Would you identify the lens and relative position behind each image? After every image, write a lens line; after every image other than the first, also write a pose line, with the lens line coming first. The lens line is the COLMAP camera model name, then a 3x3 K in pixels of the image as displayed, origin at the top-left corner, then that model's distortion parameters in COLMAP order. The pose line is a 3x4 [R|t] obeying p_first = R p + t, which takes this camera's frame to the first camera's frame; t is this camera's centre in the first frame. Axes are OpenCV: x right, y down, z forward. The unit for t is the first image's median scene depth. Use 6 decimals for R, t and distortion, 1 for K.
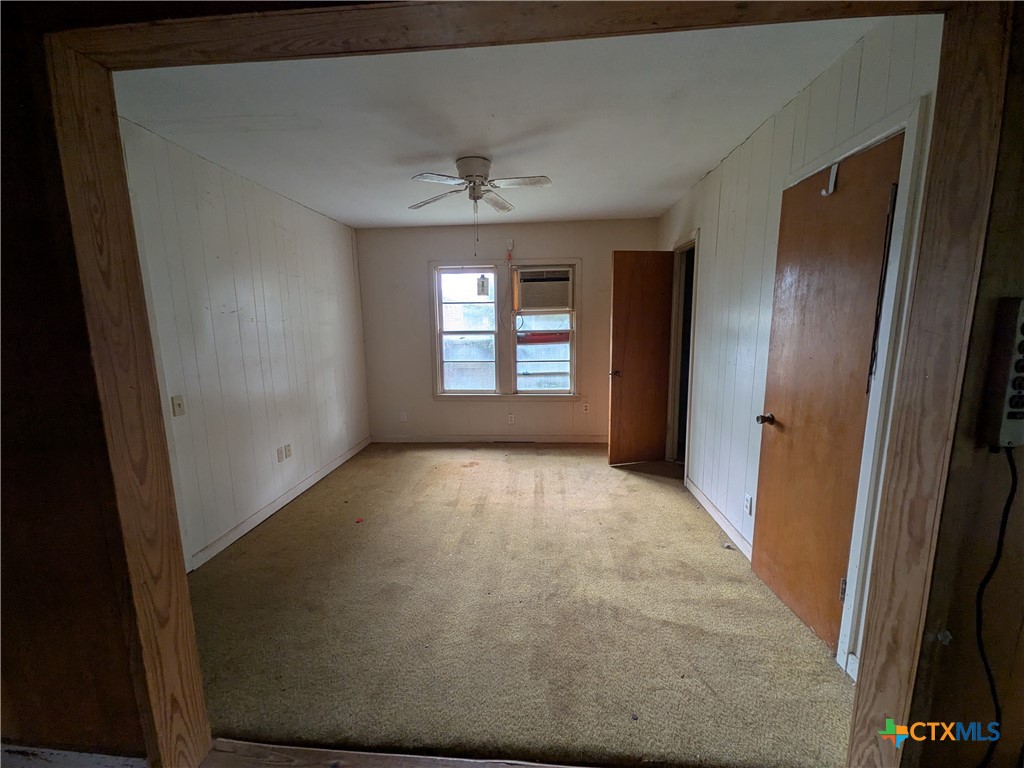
lens RADIAL K [[400.9, 0, 511.9], [0, 400.9, 383.7], [0, 0, 1]] dist [0.007838, -0.003337]
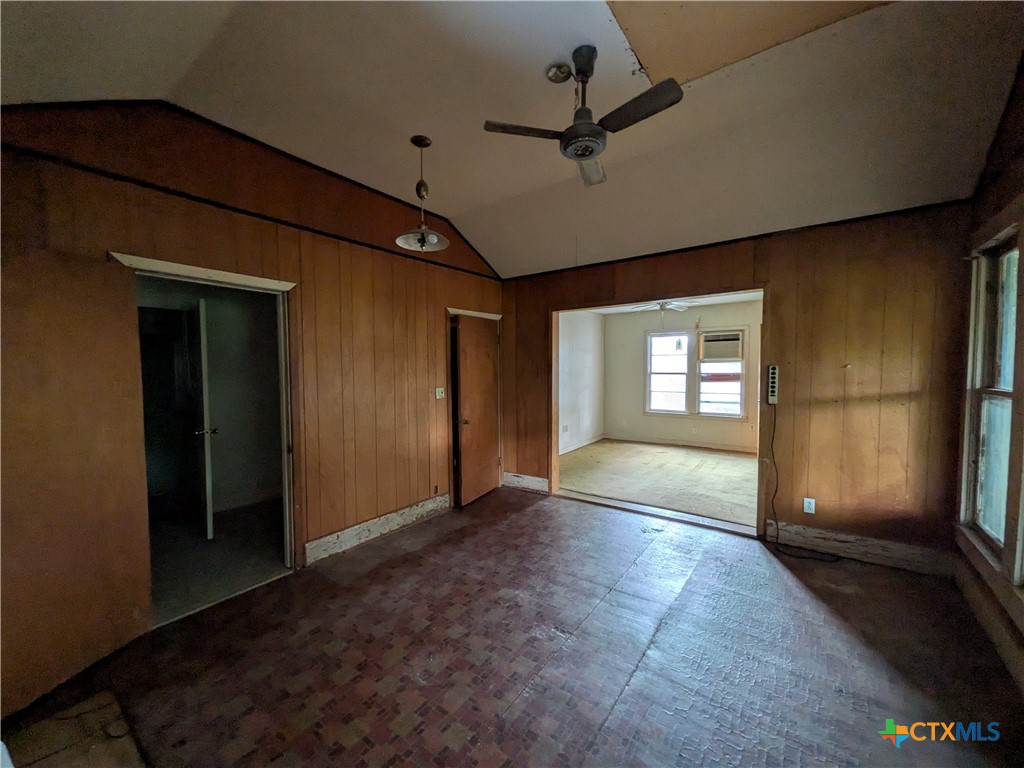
lens RADIAL K [[400.9, 0, 511.3], [0, 400.9, 384.0], [0, 0, 1]] dist [0.007838, -0.003337]
pose [[0.845216, 0.032217, -0.533452, 0.221449], [-0.085450, 0.993486, -0.075391, 0.088938], [0.527549, 0.109305, 0.842463, -0.678931]]
